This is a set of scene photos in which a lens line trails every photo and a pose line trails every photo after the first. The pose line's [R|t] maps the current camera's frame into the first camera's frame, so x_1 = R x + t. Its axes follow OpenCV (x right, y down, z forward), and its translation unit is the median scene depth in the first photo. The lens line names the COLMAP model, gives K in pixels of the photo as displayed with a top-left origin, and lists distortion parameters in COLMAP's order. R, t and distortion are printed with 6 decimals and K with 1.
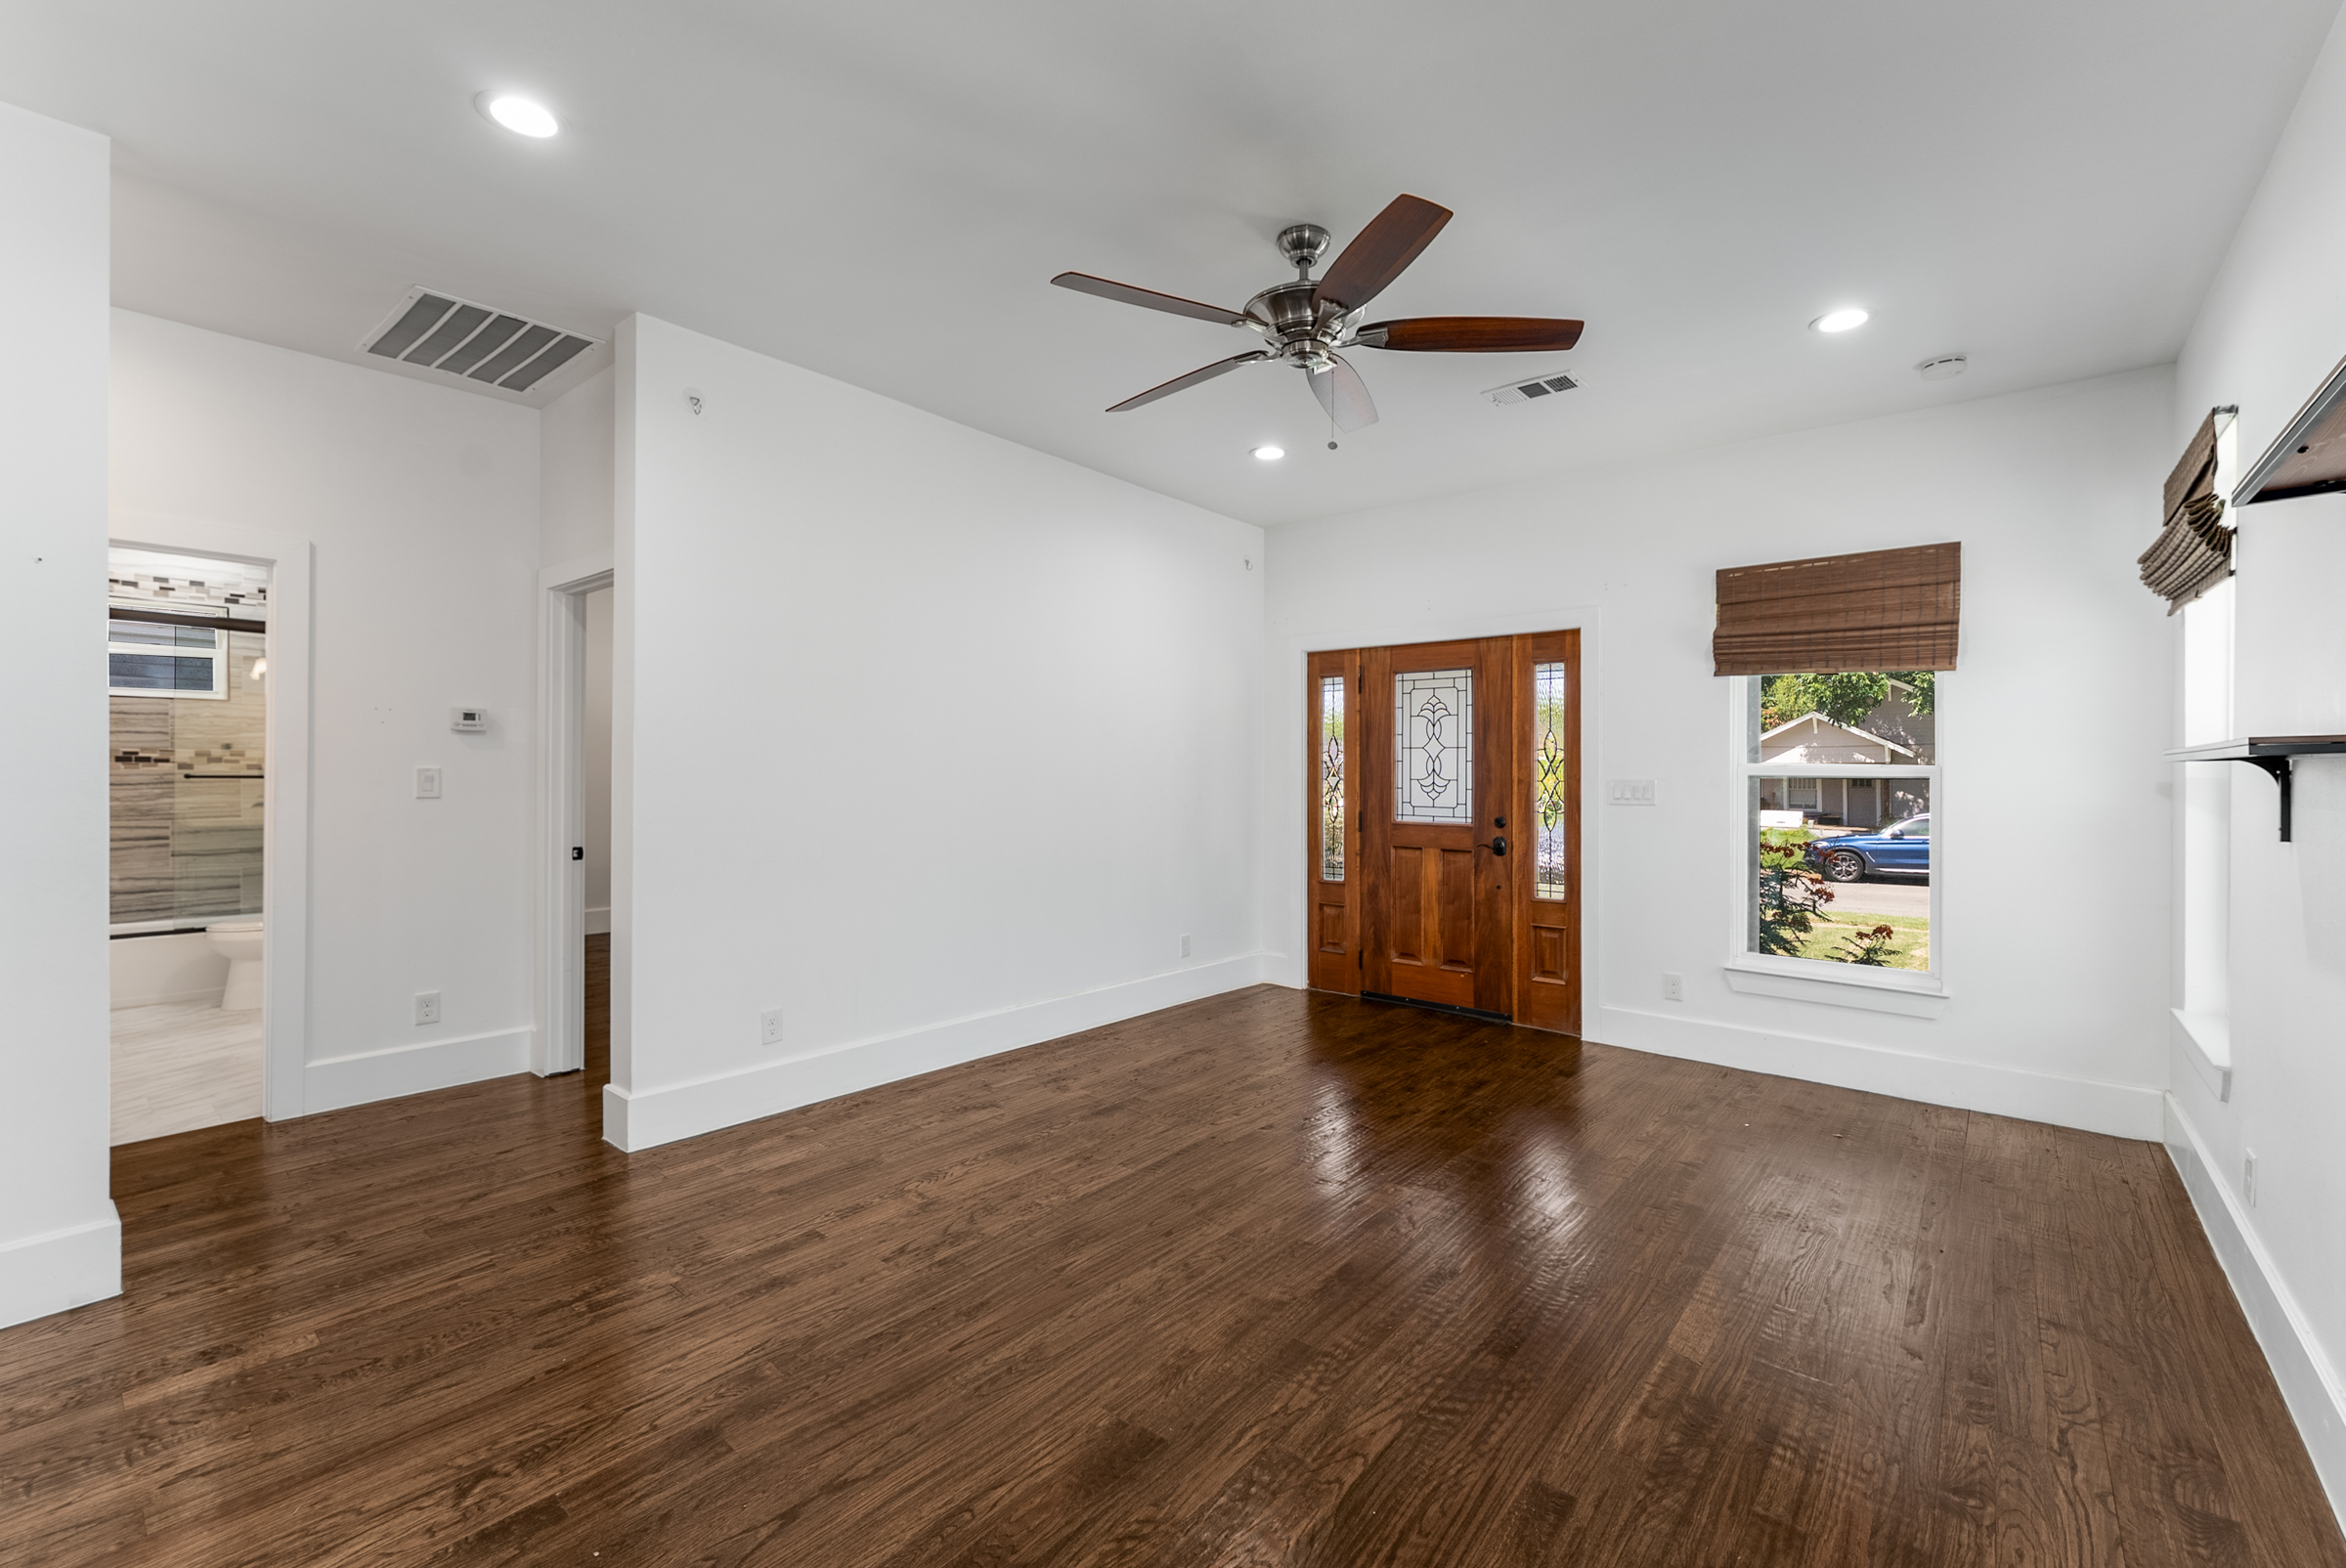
lens RADIAL K [[961.0, 0, 1200.5], [0, 961.0, 765.0], [0, 0, 1]] dist [0.001547, -0.000290]
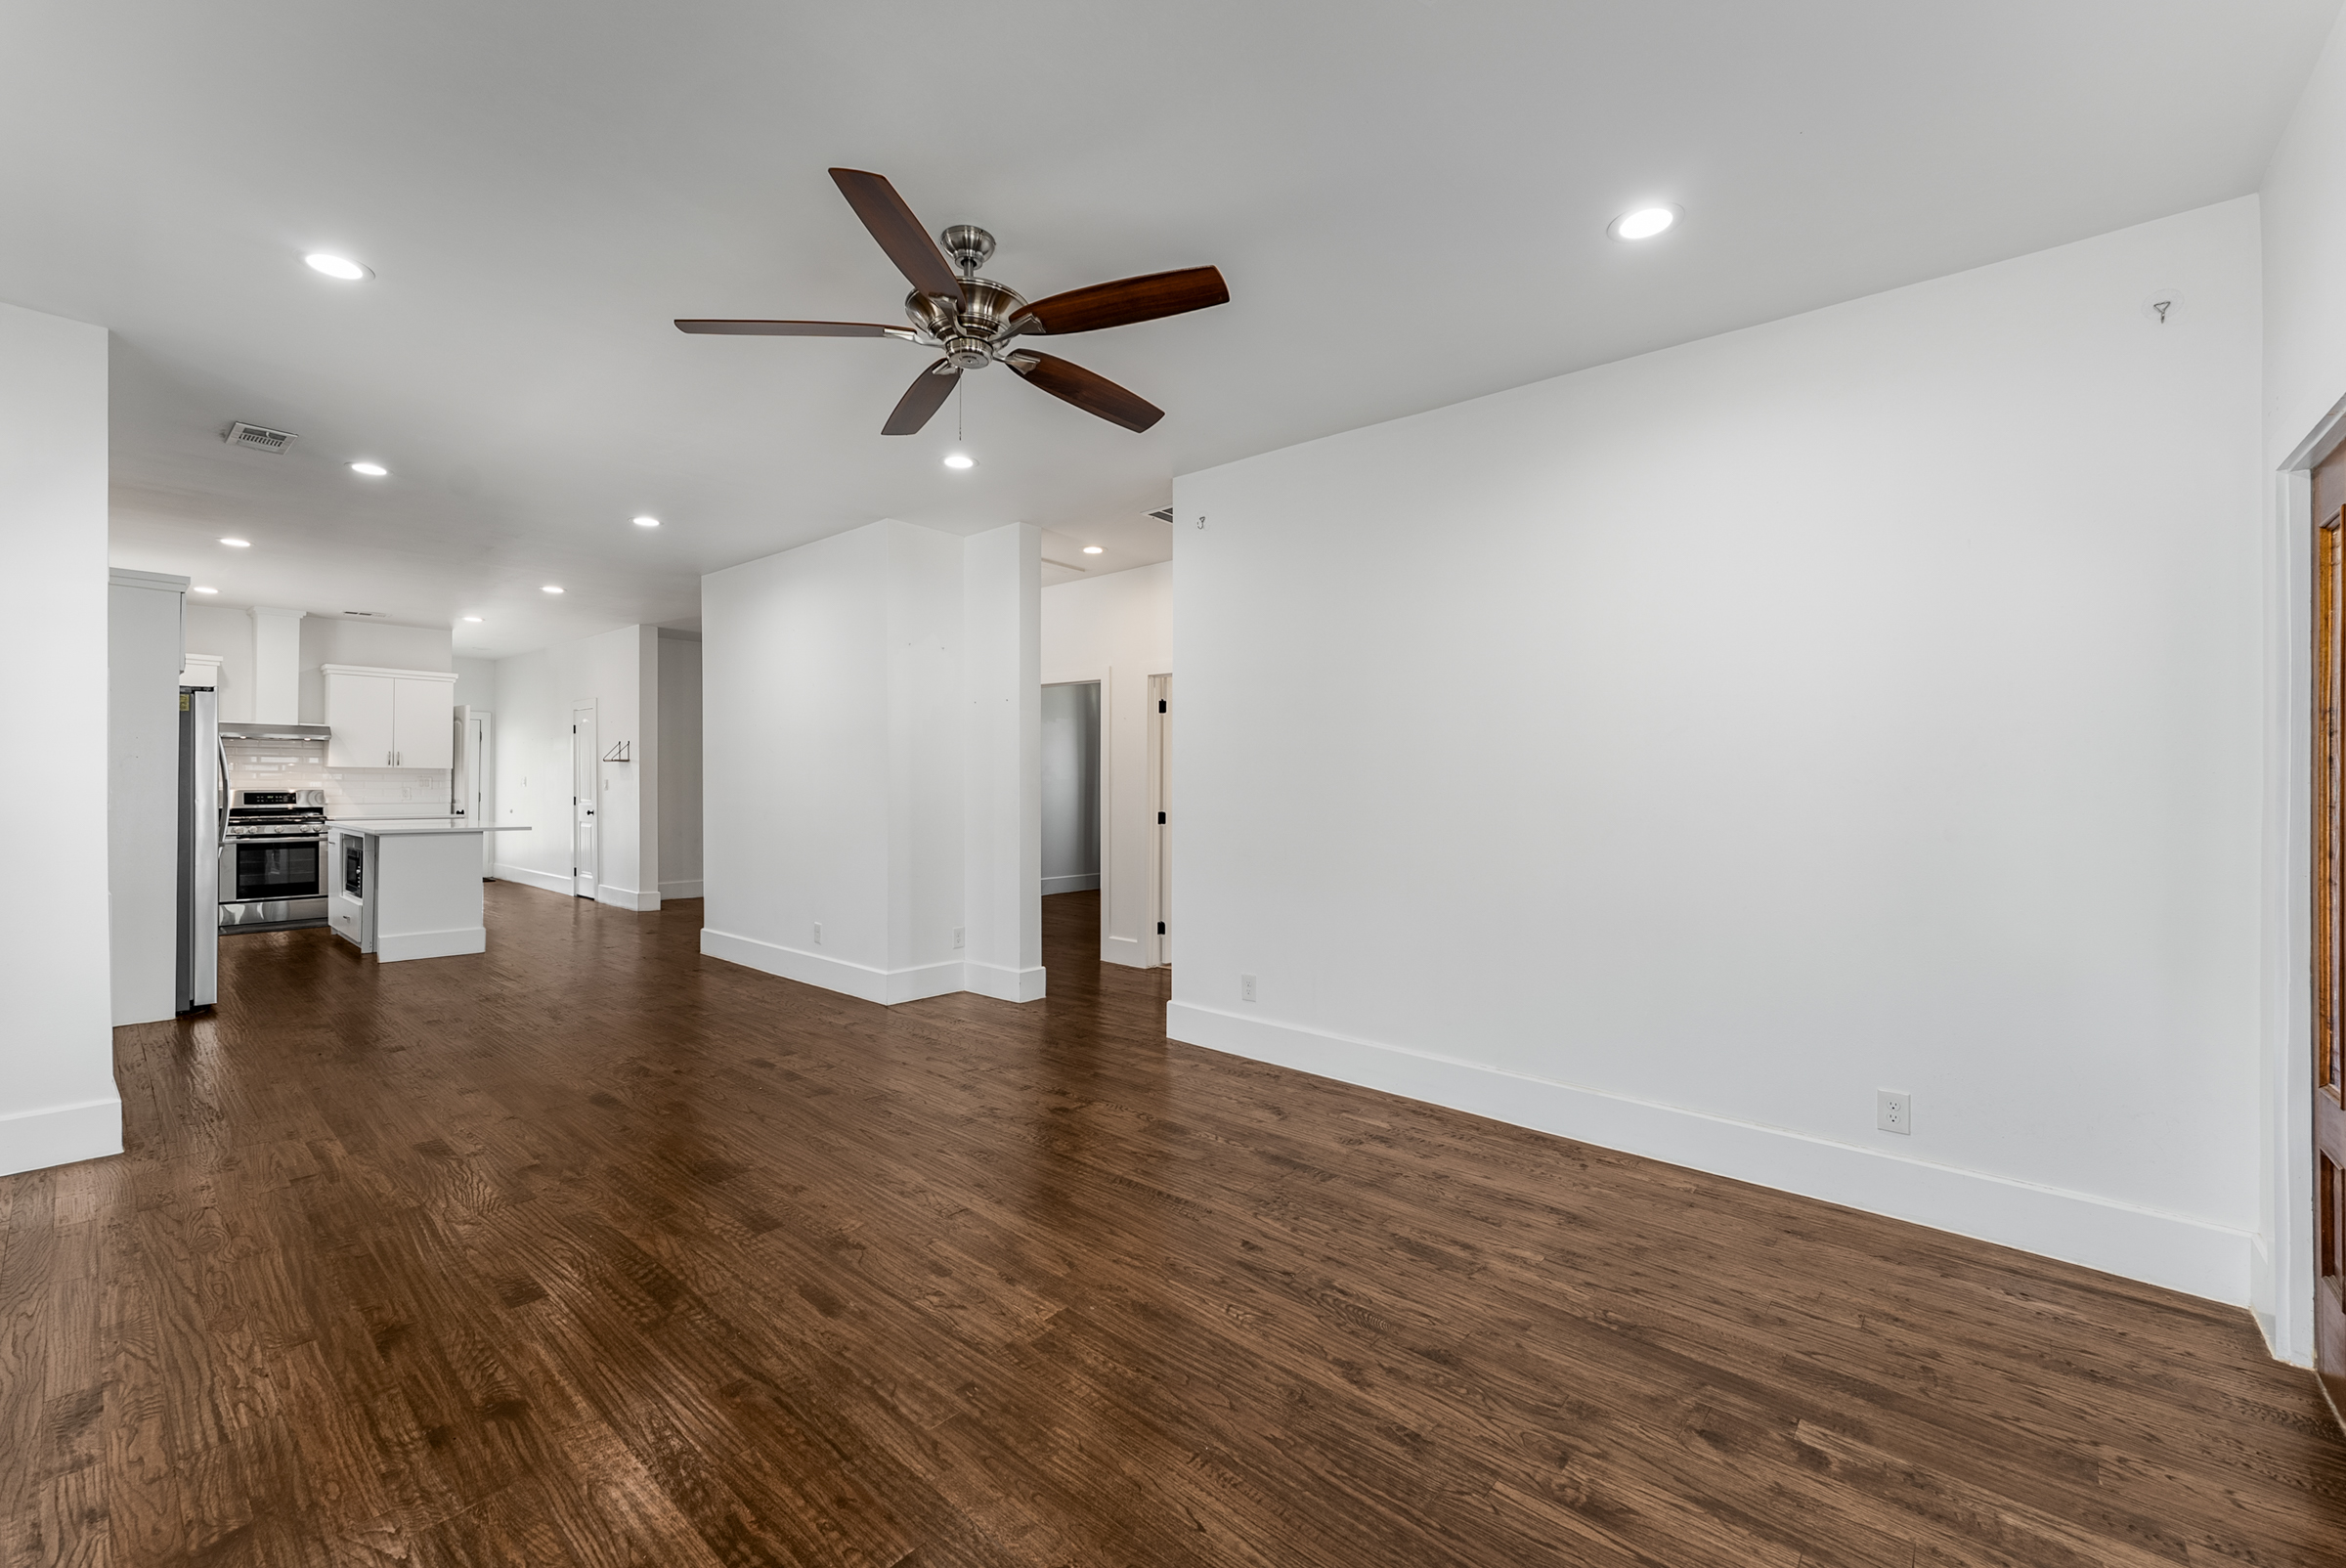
lens RADIAL K [[961.0, 0, 1162.8], [0, 961.0, 783.3], [0, 0, 1]] dist [0.001547, -0.000290]
pose [[-0.032516, -0.008799, -0.999432, 0.606976], [-0.000867, 0.999961, -0.008775, 0.011543], [0.999471, 0.000581, -0.032522, 0.691194]]
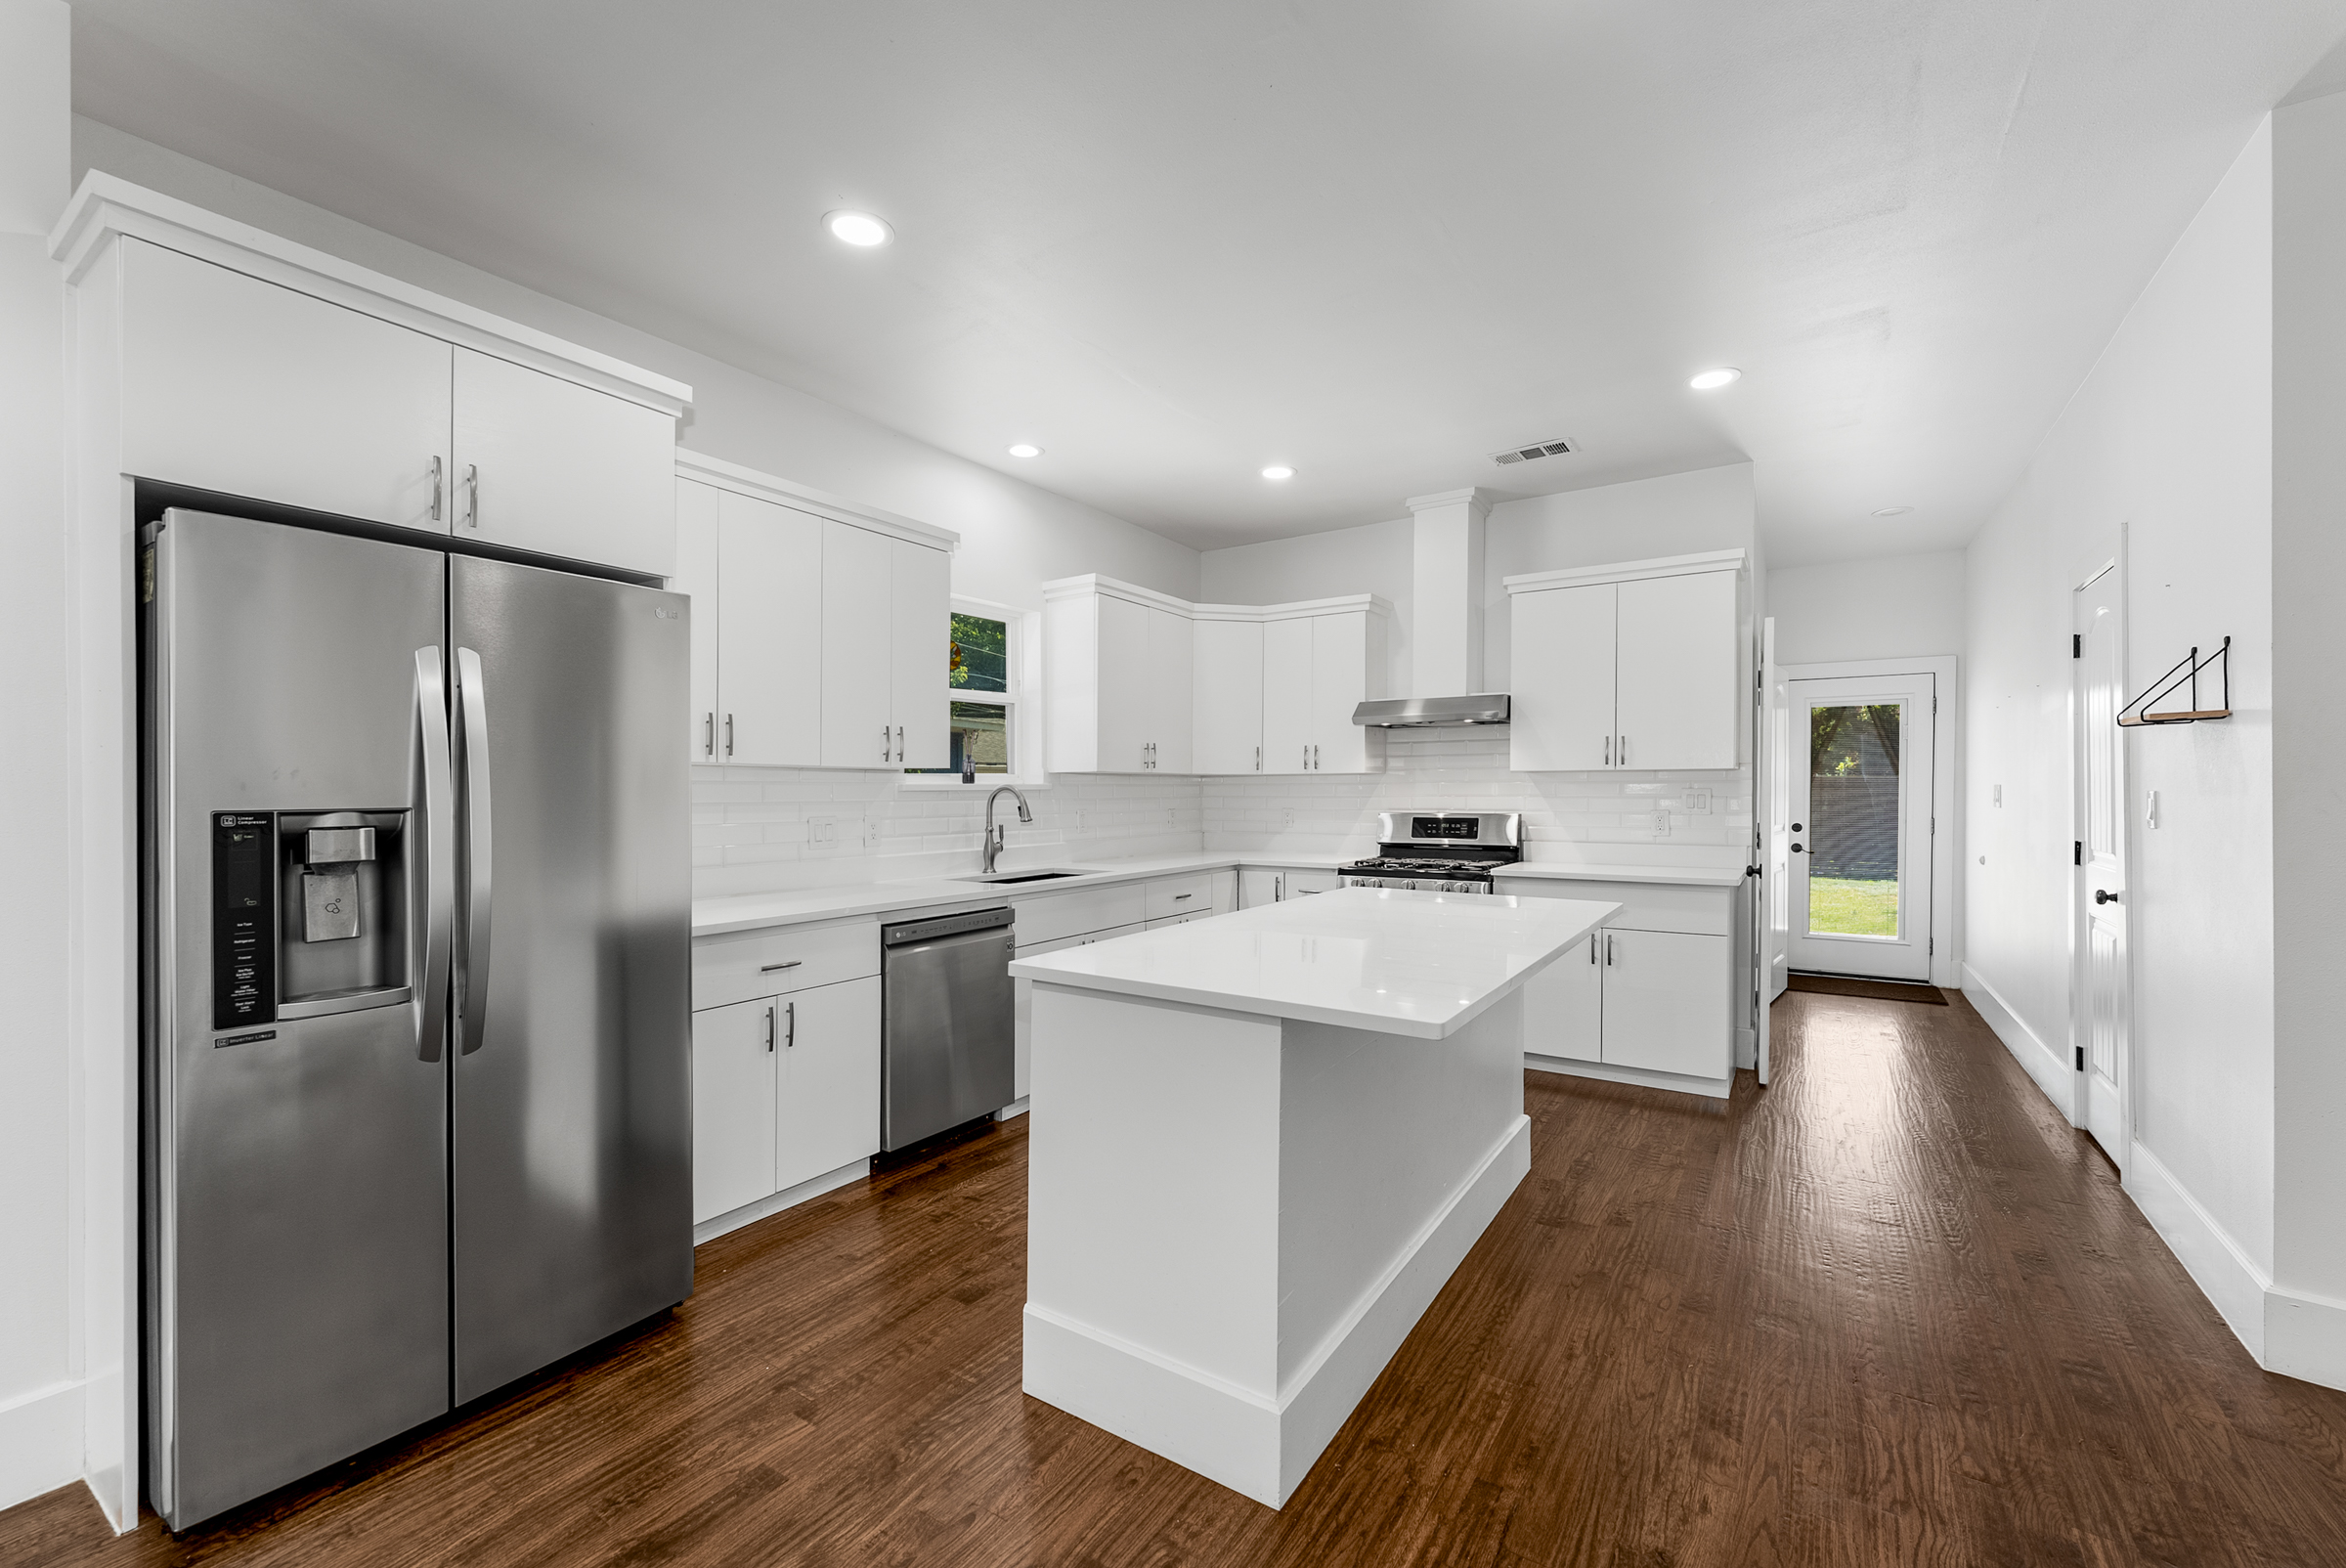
lens RADIAL K [[961.0, 0, 1176.4], [0, 961.0, 799.4], [0, 0, 1]] dist [0.001547, -0.000290]
pose [[-0.994227, -0.003244, -0.107245, -0.757383], [-0.003381, 0.999994, 0.001098, -0.006418], [0.107240, 0.001454, -0.994232, -0.043784]]
